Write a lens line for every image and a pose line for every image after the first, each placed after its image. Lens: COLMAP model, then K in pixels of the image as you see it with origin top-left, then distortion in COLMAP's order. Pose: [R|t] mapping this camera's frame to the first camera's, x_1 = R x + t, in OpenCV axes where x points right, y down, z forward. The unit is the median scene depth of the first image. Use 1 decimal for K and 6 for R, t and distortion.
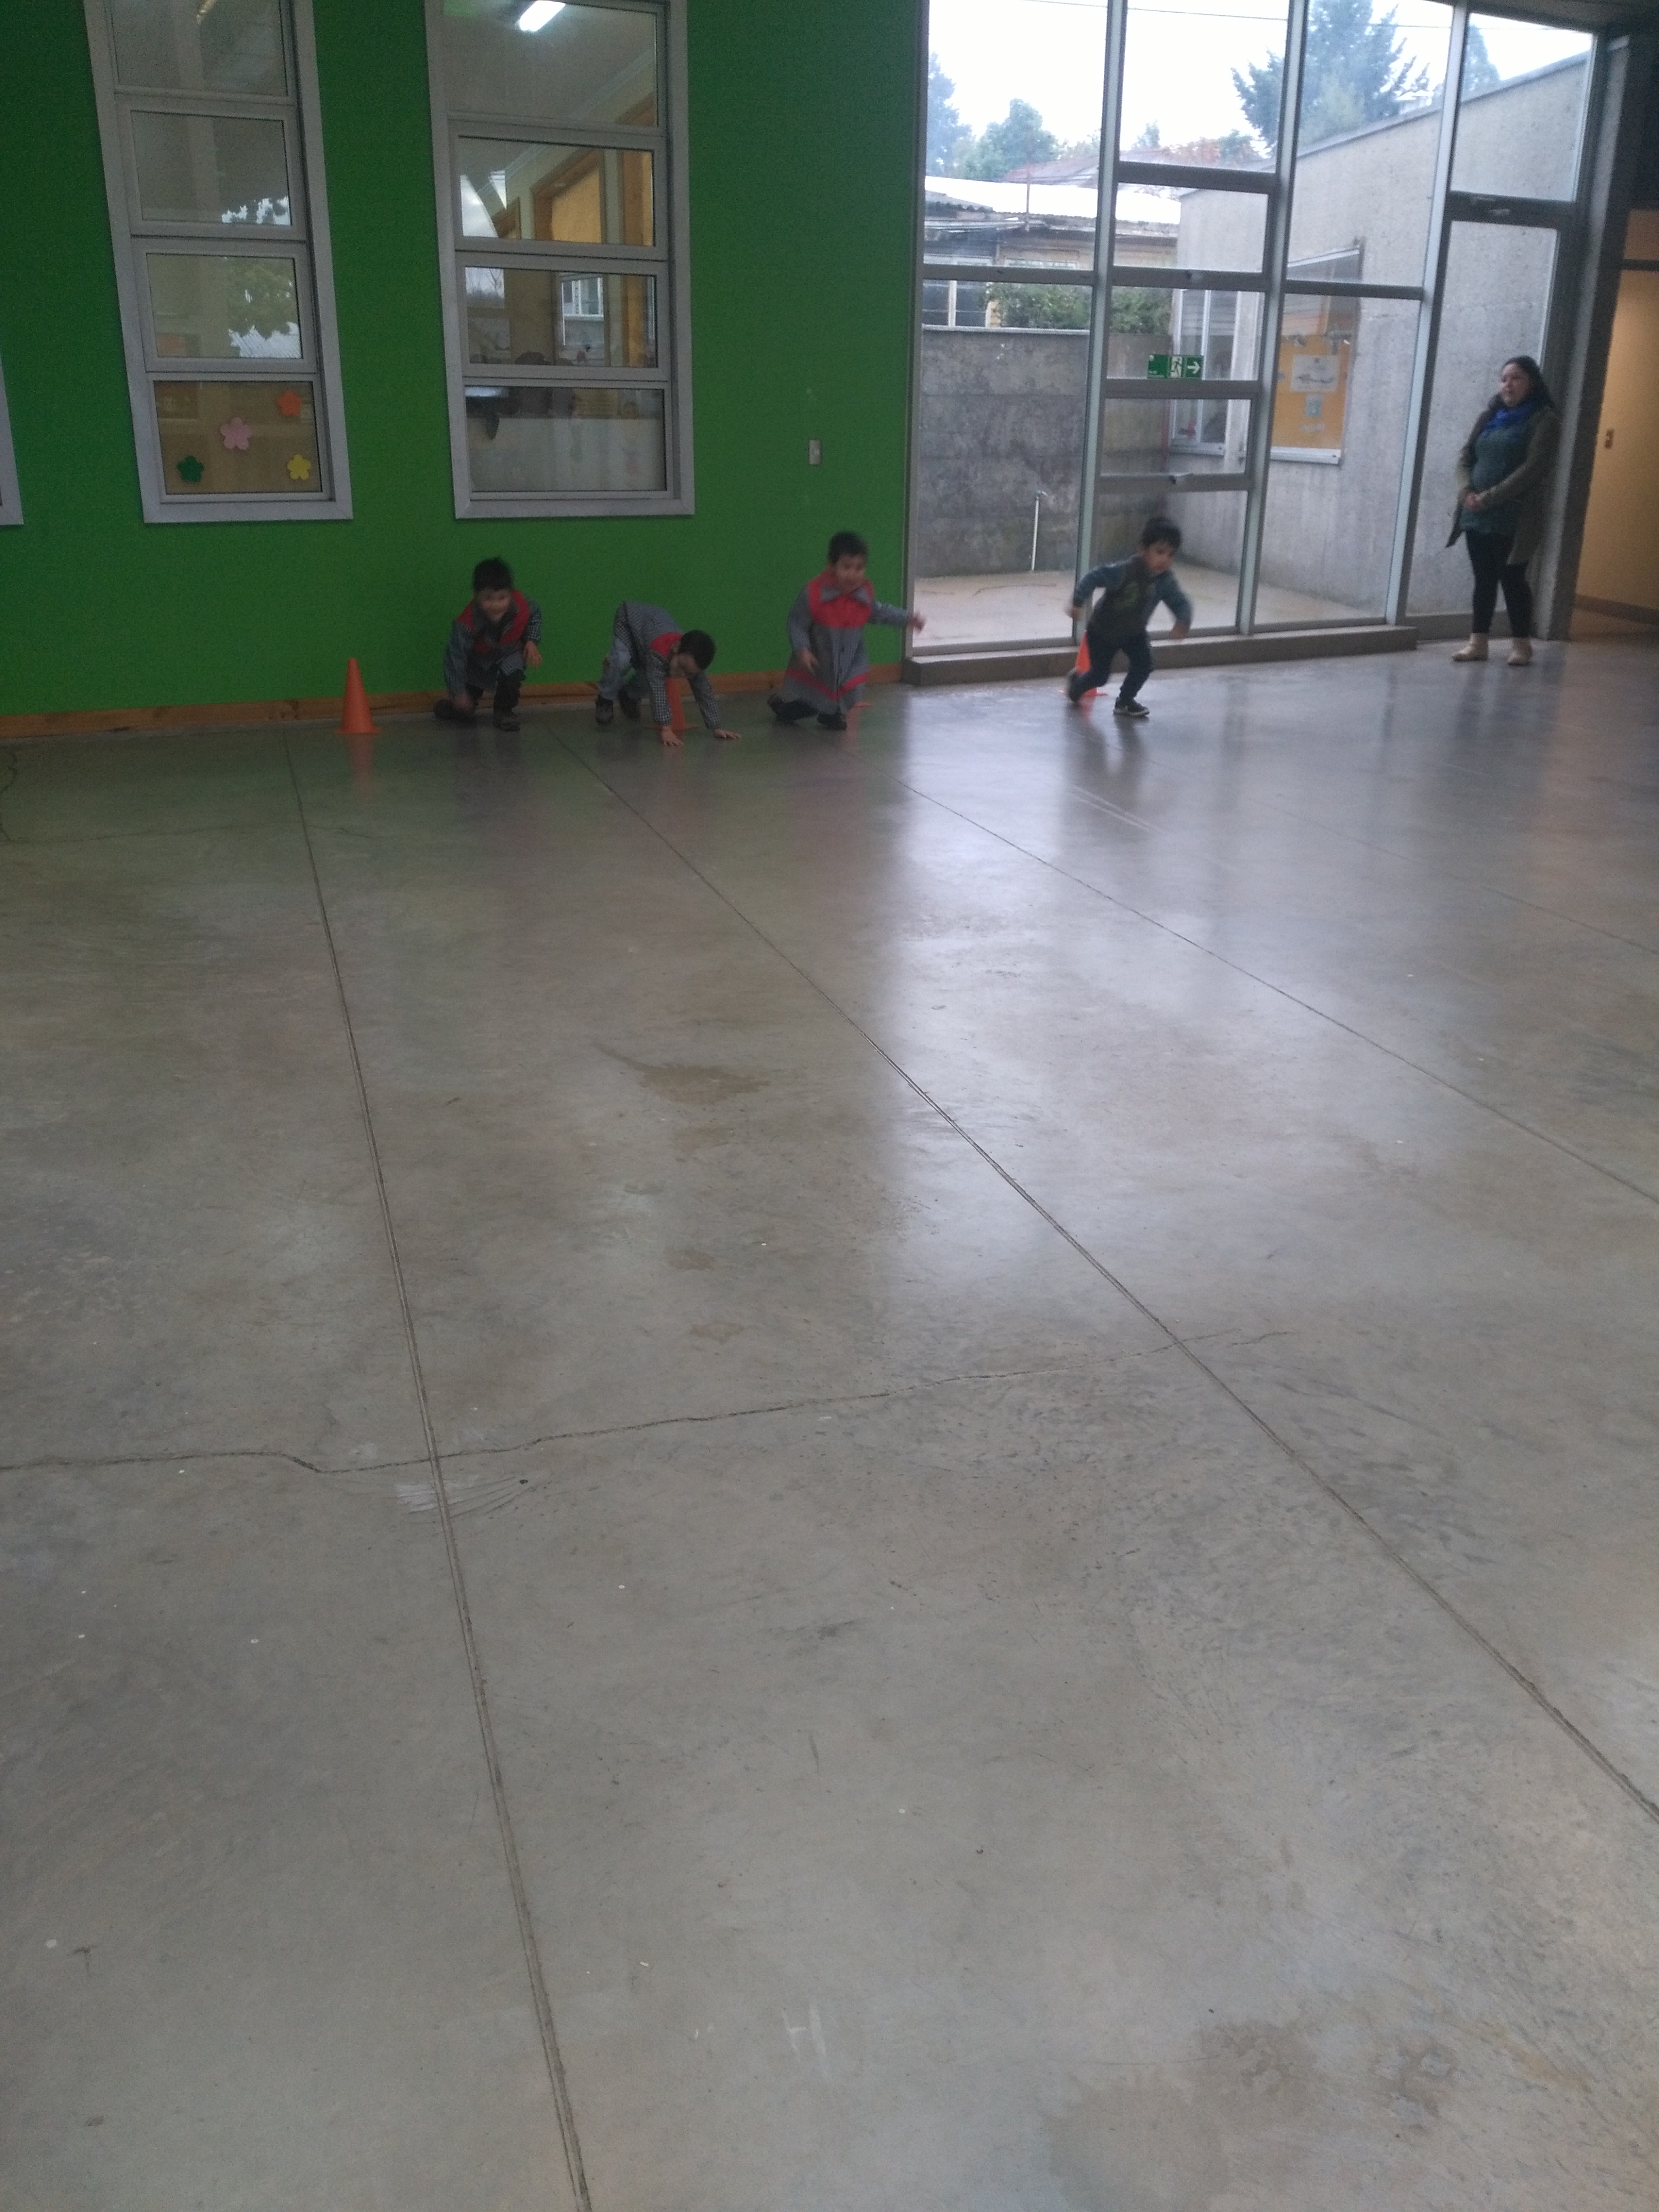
lens RADIAL K [[1802.8, 0, 827.2], [0, 1802.8, 1106.0], [0, 0, 1]] dist [0.076116, -0.136340]
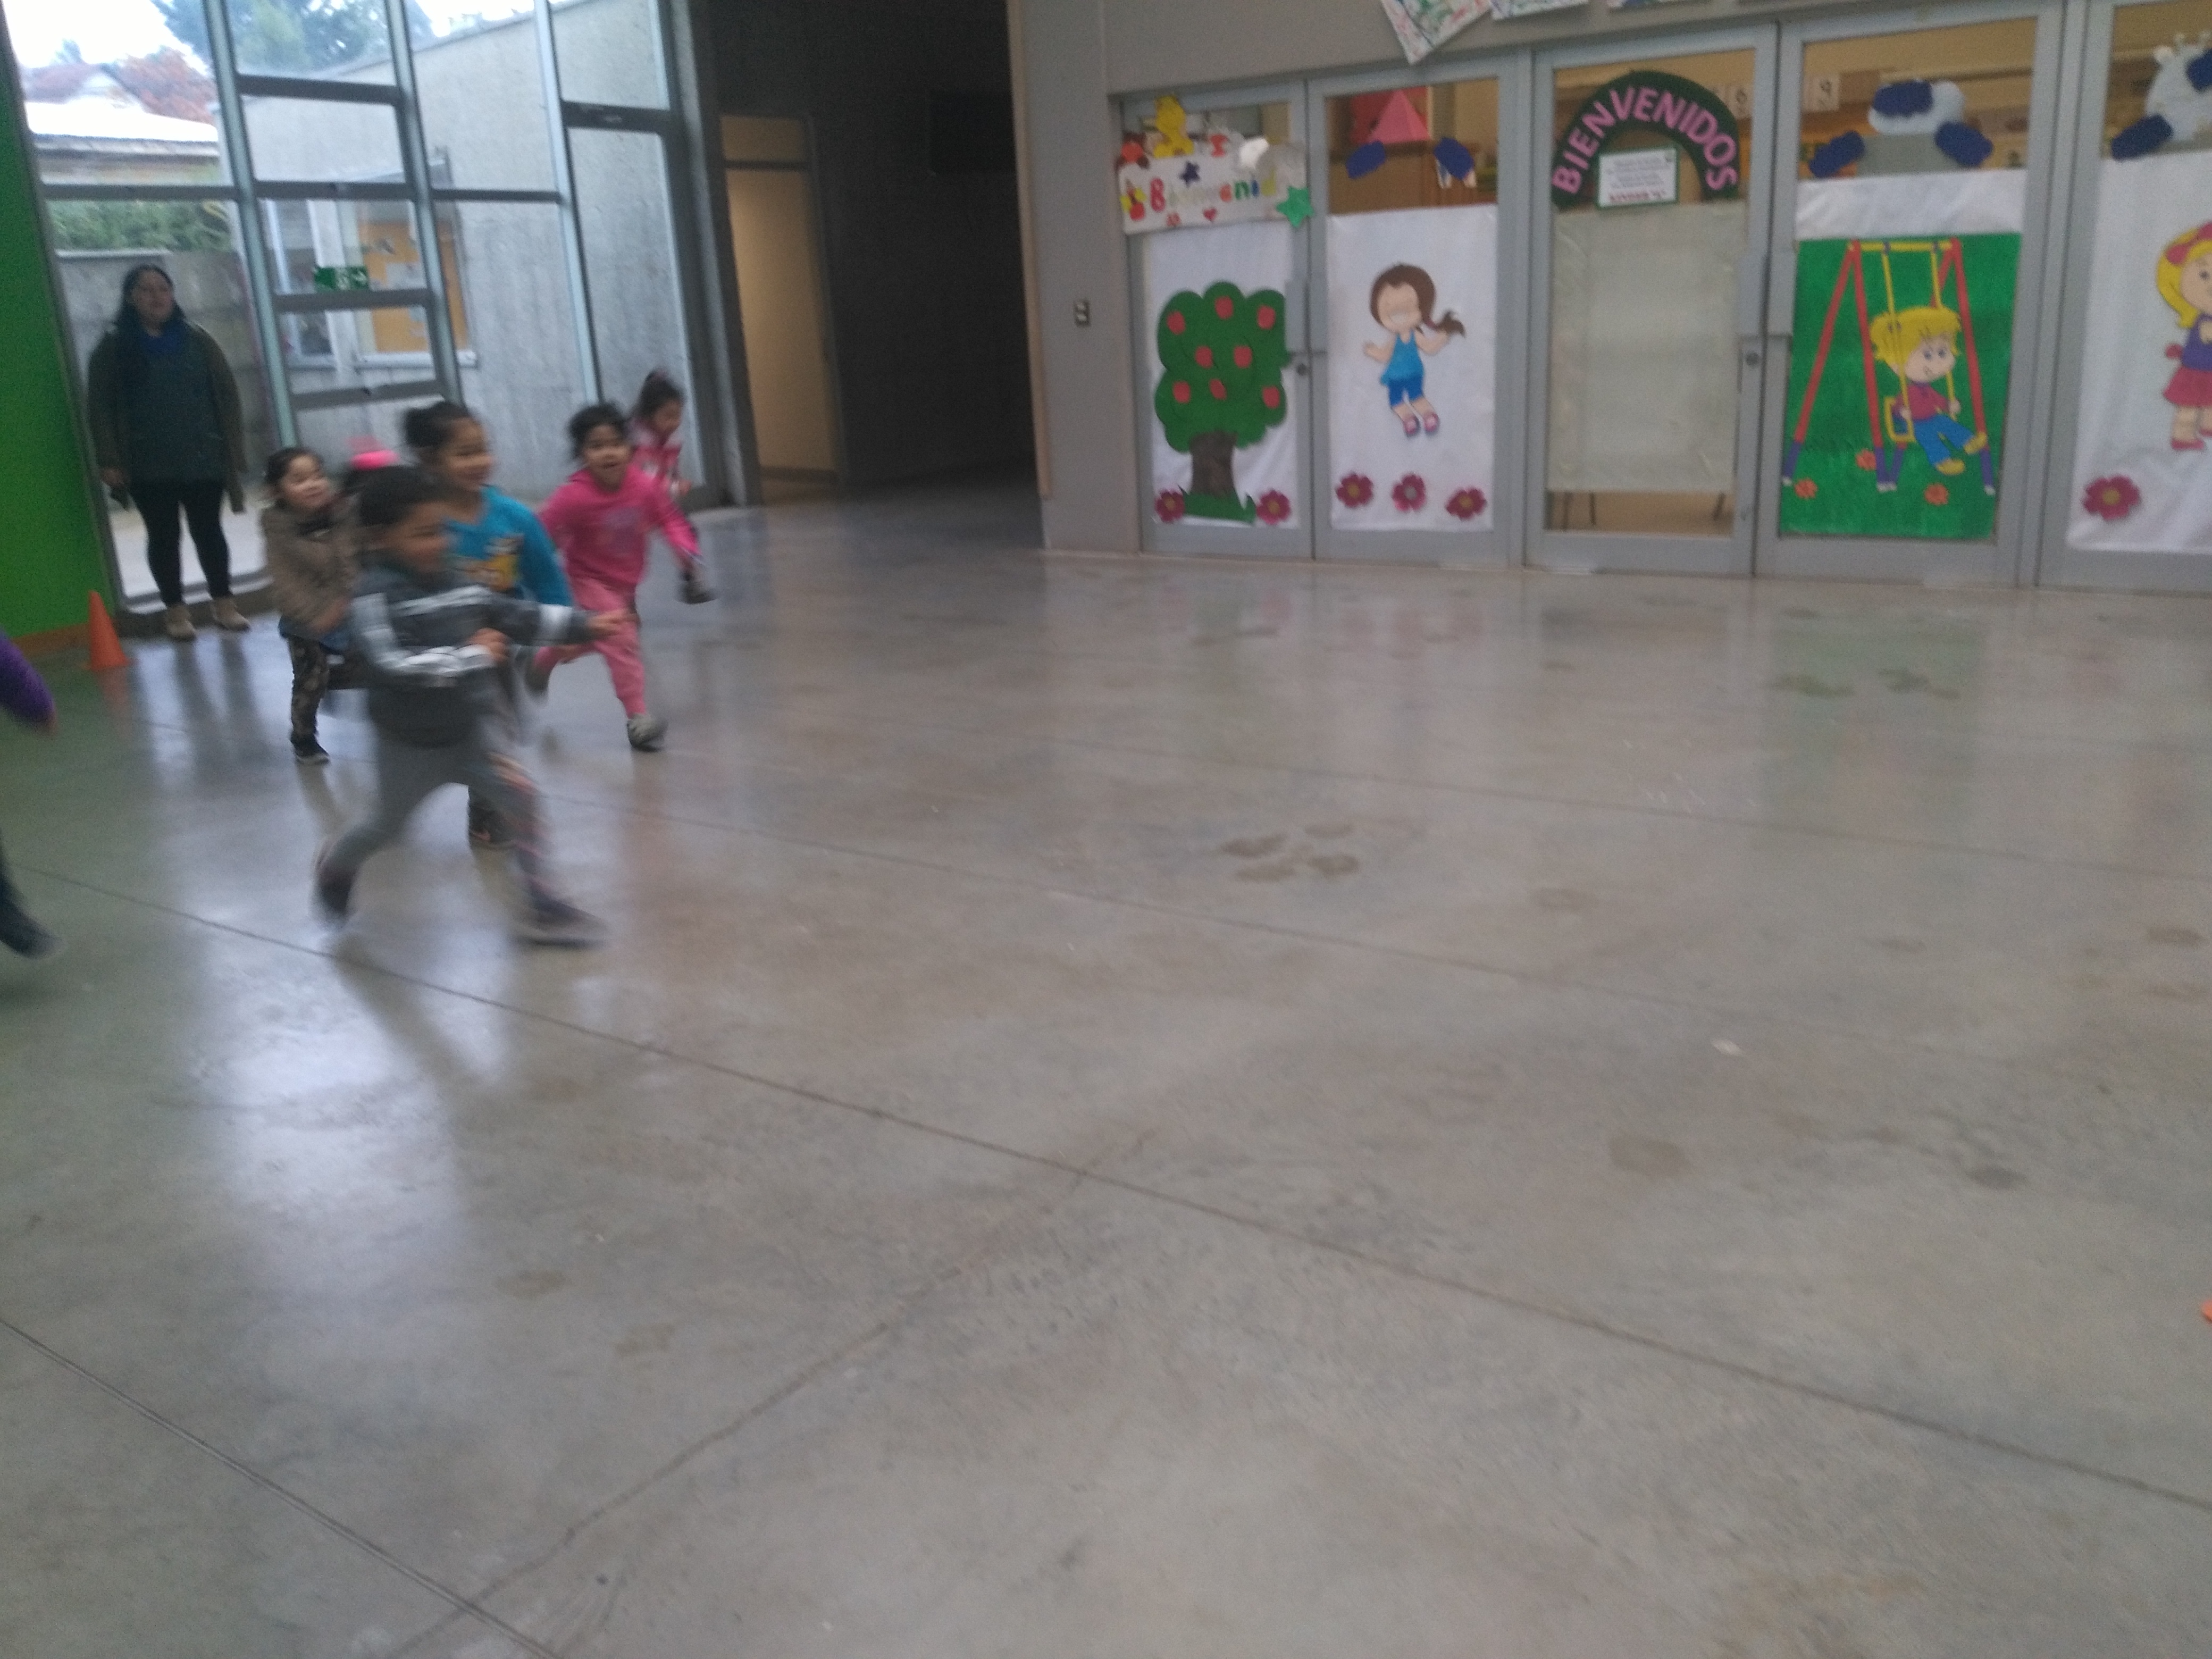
lens RADIAL K [[1802.8, 0, 1100.5], [0, 1802.8, 840.9], [0, 0, 1]] dist [0.076116, -0.136340]
pose [[0.799381, -0.229577, 0.555234, -0.171982], [0.273900, 0.961752, 0.003324, -0.027258], [-0.534761, 0.149421, 0.831688, 0.060789]]
